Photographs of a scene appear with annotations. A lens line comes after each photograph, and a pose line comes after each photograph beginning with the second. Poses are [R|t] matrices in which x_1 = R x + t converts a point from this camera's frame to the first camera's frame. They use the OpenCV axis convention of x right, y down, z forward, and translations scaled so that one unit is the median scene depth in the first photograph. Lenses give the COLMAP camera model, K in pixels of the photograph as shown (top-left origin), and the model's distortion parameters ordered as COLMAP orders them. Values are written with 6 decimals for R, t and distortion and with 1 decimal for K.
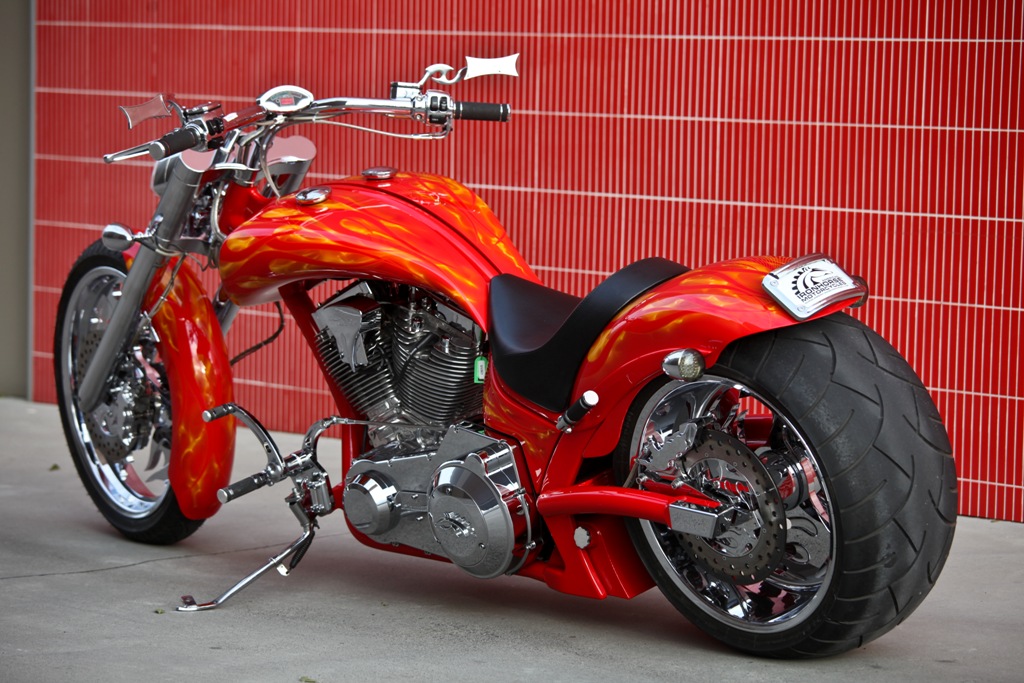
lens RADIAL K [[3492.8, 0, 512.3], [0, 3492.8, 341.6], [0, 0, 1]] dist [-0.130305, 0.000000]
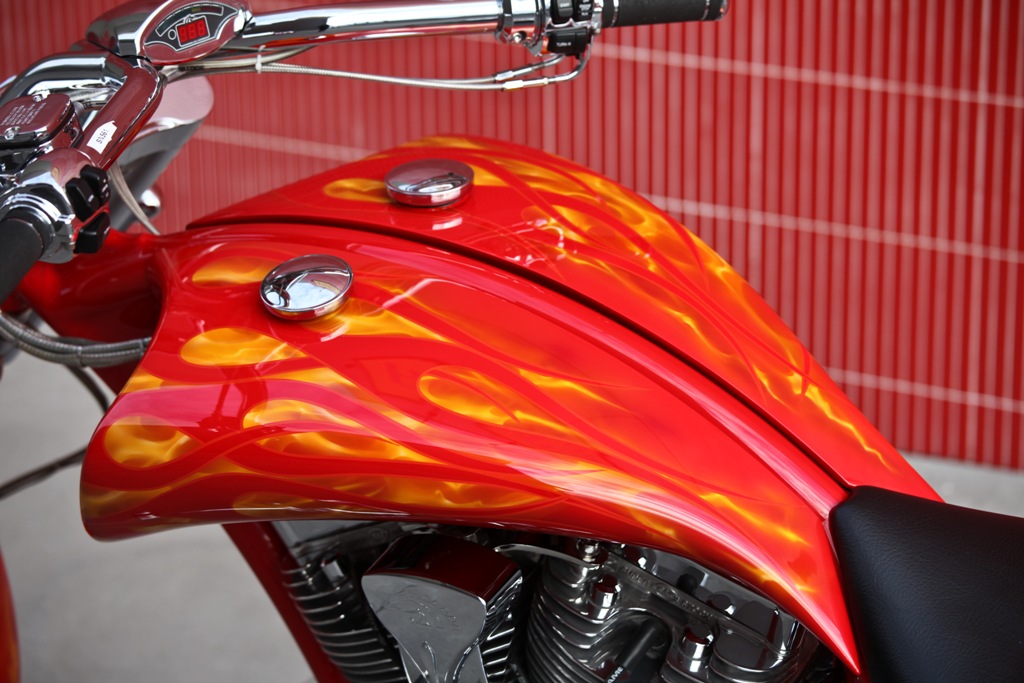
lens RADIAL K [[3334.1, 0, 511.7], [0, 3334.1, 342.4], [0, 0, 1]] dist [-0.021108, 0.000000]
pose [[0.968904, -0.110648, 0.221317, -0.119780], [0.055889, 0.969194, 0.239875, -0.126100], [-0.241041, -0.220046, 0.945240, 0.651605]]
